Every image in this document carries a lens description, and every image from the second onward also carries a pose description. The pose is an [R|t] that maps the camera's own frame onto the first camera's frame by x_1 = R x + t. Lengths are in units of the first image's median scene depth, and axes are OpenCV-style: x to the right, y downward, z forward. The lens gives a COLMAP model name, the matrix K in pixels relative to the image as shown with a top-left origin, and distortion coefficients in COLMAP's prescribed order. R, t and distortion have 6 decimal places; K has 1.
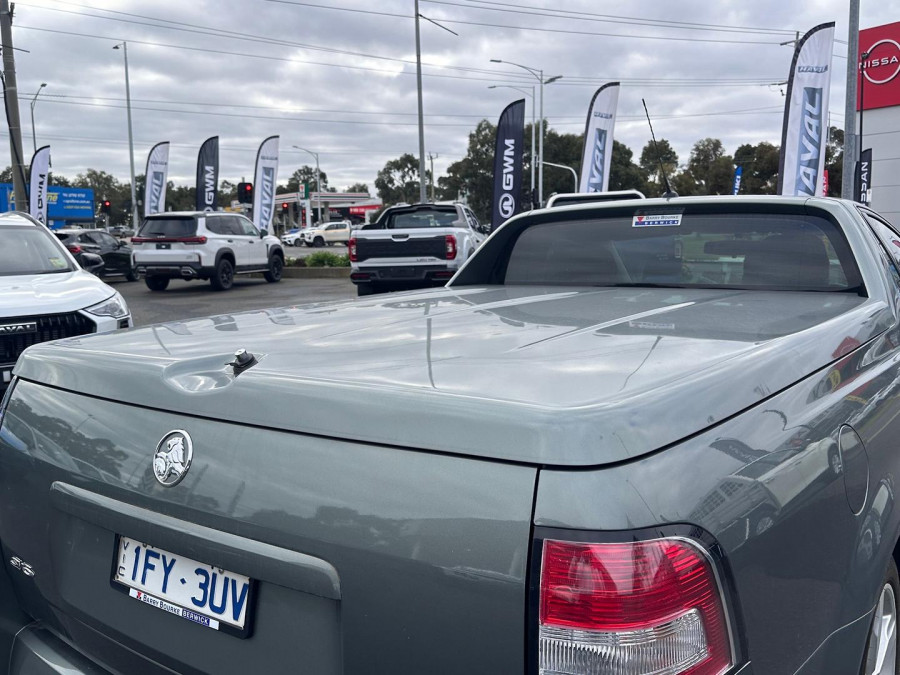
lens RADIAL K [[841.8, 0, 450.0], [0, 841.8, 337.5], [0, 0, 1]] dist [0.051144, -0.012668]
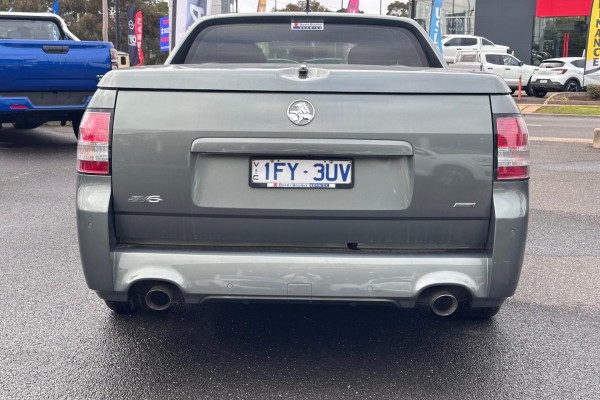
lens RADIAL K [[947.5, 0, 300.0], [0, 947.5, 200.0], [0, 0, 1]] dist [0.146948, -0.003611]
pose [[0.814661, -0.048341, 0.577919, -0.146859], [0.045367, 0.998778, 0.019594, 0.027110], [-0.578160, 0.010256, 0.815859, -0.078308]]
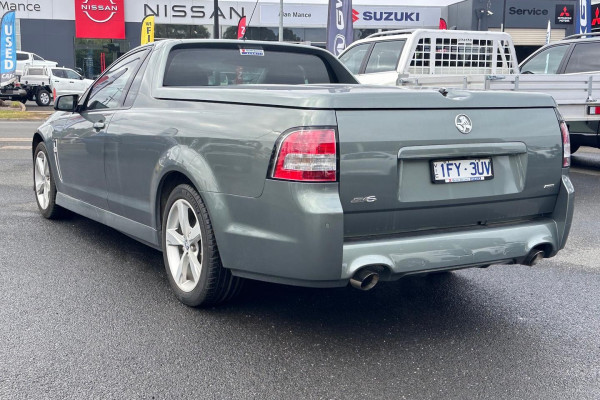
lens RADIAL K [[802.7, 0, 300.0], [0, 802.7, 200.0], [0, 0, 1]] dist [0.121728, 0.005050]
pose [[0.376431, -0.104746, 0.920504, -0.255270], [0.101490, 0.992270, 0.071409, 0.012763], [-0.920869, 0.066541, 0.384152, 0.043797]]
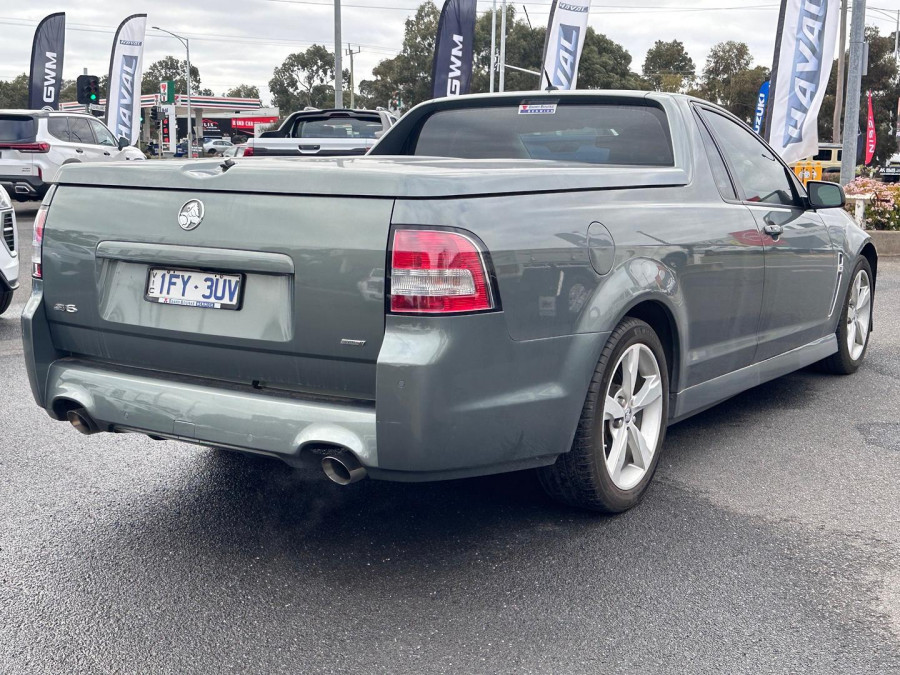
lens RADIAL K [[1228.8, 0, 450.0], [0, 1228.8, 337.5], [0, 0, 1]] dist [0.177732, -0.672215]
pose [[0.997643, 0.026625, 0.063235, 0.003765], [-0.027504, 0.999536, 0.013078, 0.029949], [-0.062857, -0.014787, 0.997913, -0.134358]]
